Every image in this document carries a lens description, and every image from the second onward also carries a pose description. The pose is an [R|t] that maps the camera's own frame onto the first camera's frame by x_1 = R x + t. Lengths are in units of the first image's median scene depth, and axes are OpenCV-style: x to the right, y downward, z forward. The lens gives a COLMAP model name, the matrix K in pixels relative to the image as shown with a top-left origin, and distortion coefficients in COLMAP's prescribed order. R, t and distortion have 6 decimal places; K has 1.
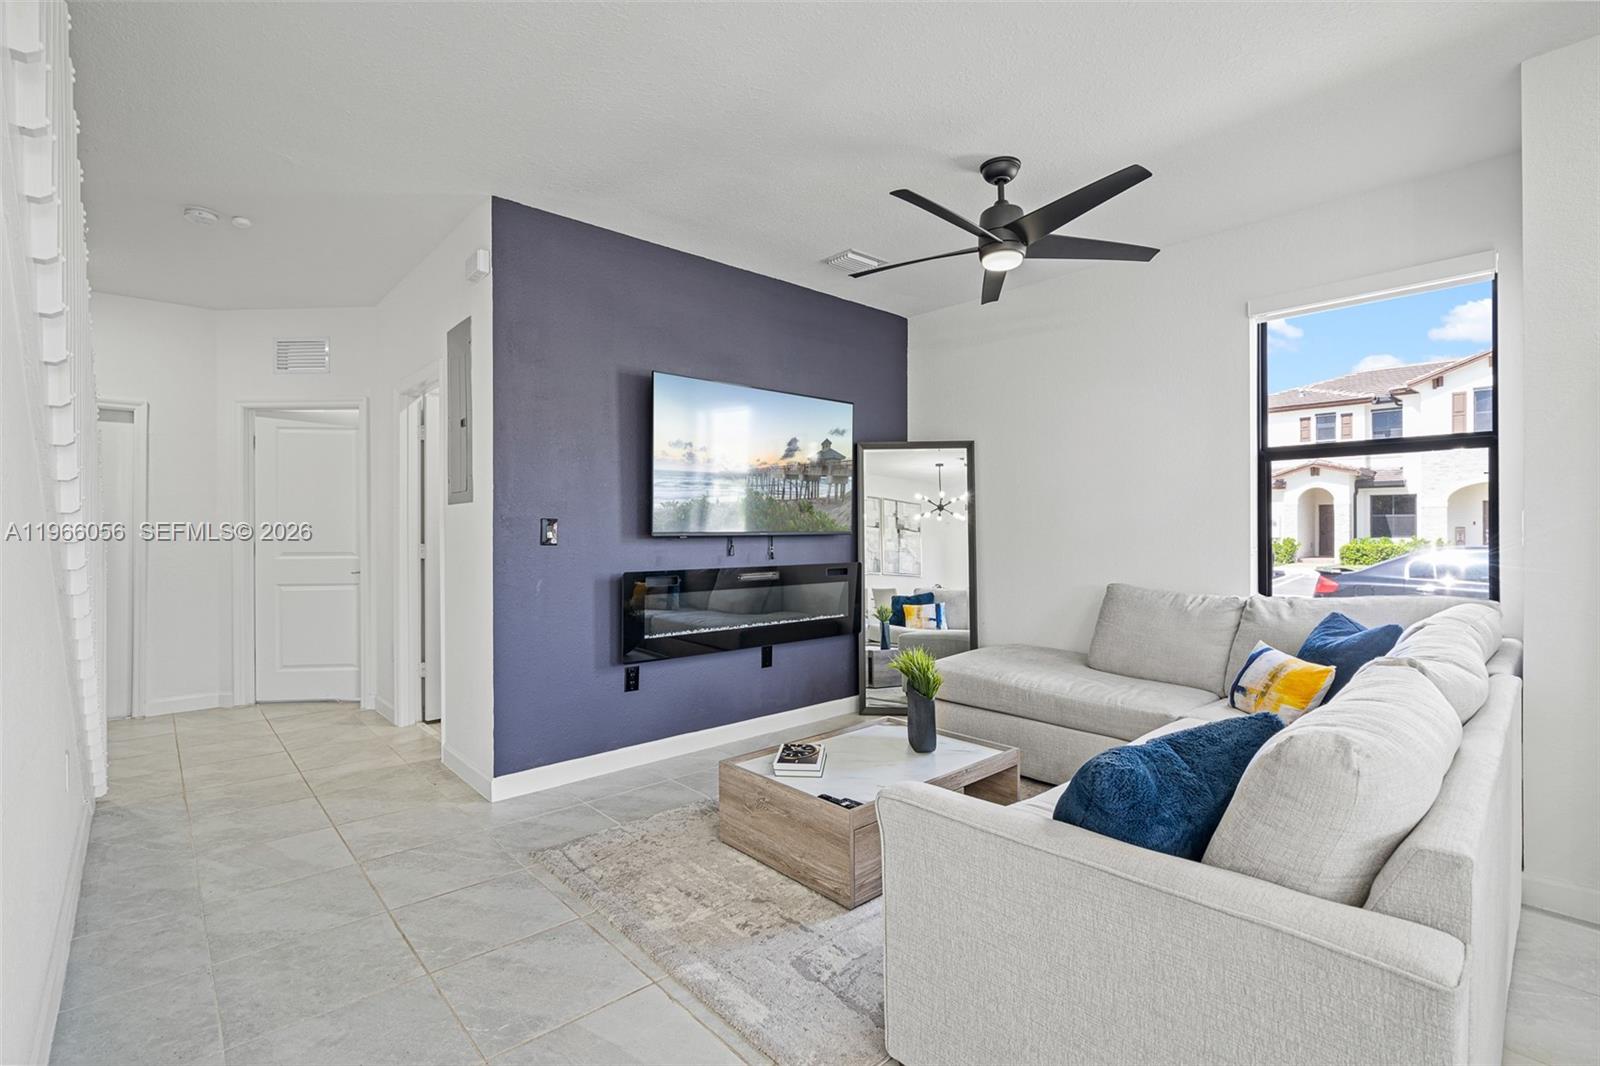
lens RADIAL K [[724.5, 0, 796.4], [0, 724.5, 529.1], [0, 0, 1]] dist [-0.008480, 0.003247]
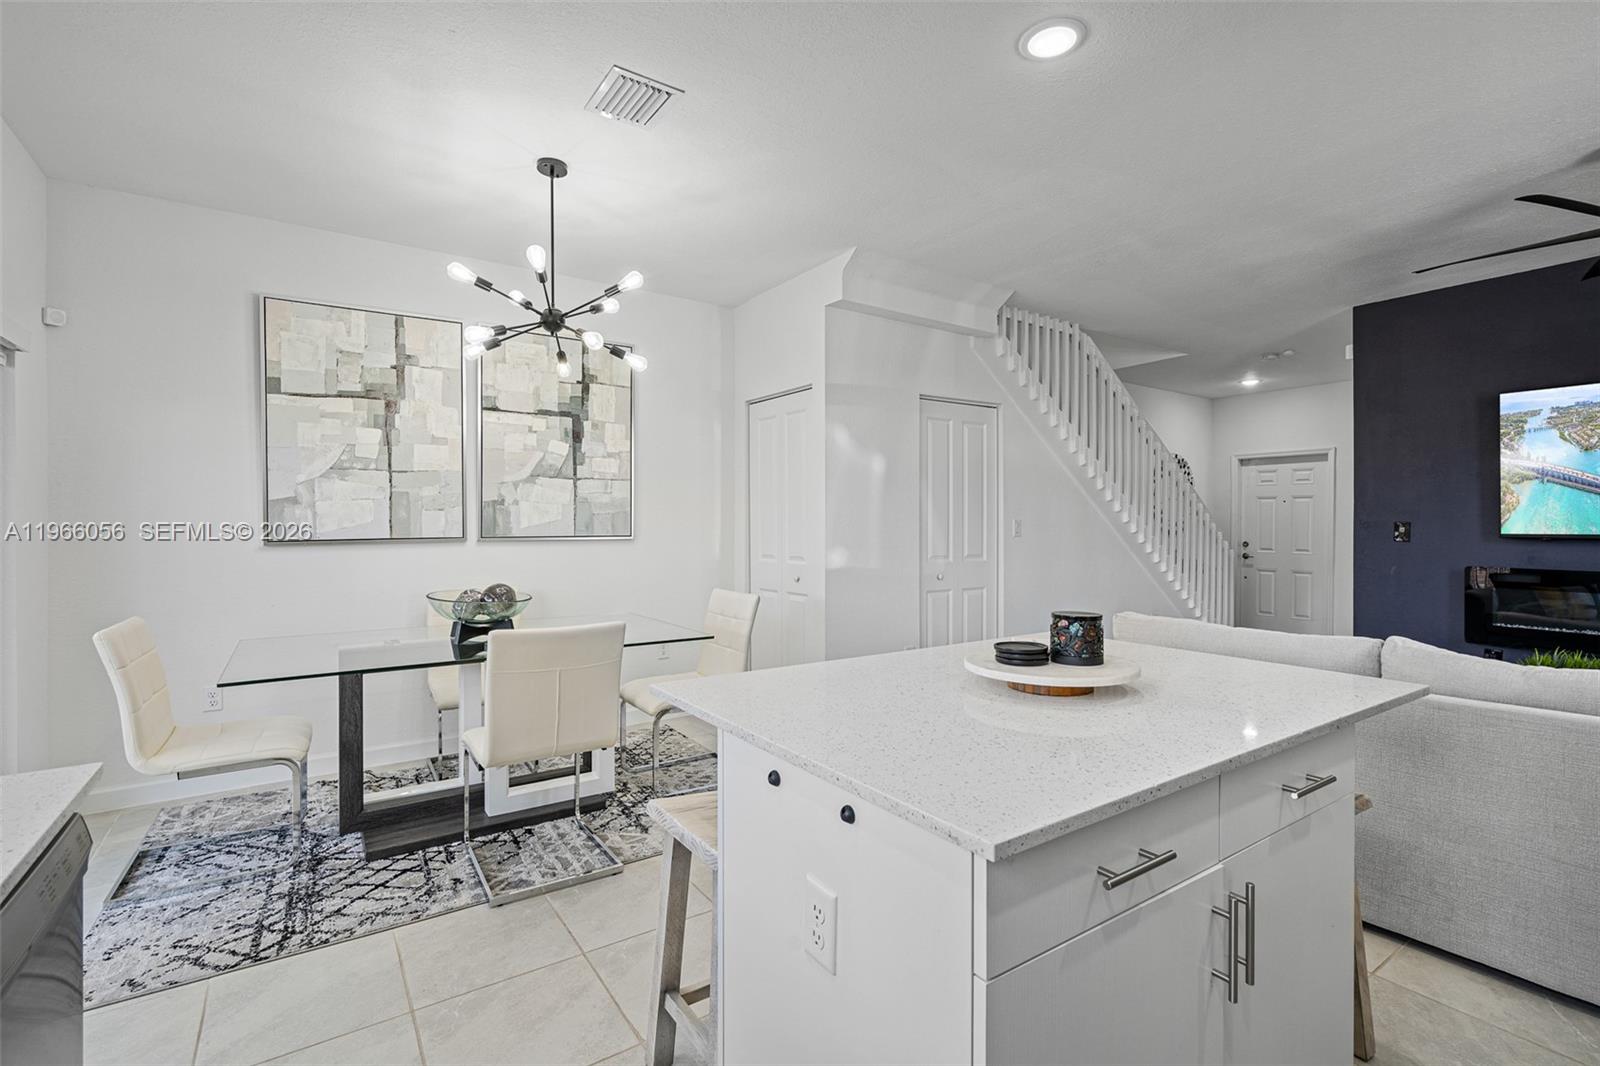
lens RADIAL K [[724.5, 0, 796.4], [0, 724.5, 529.1], [0, 0, 1]] dist [-0.008480, 0.003247]
pose [[-0.138550, 0.010280, -0.990302, 1.082420], [-0.001565, 0.999943, 0.010599, -0.012551], [0.990354, 0.003018, -0.138526, 0.056189]]
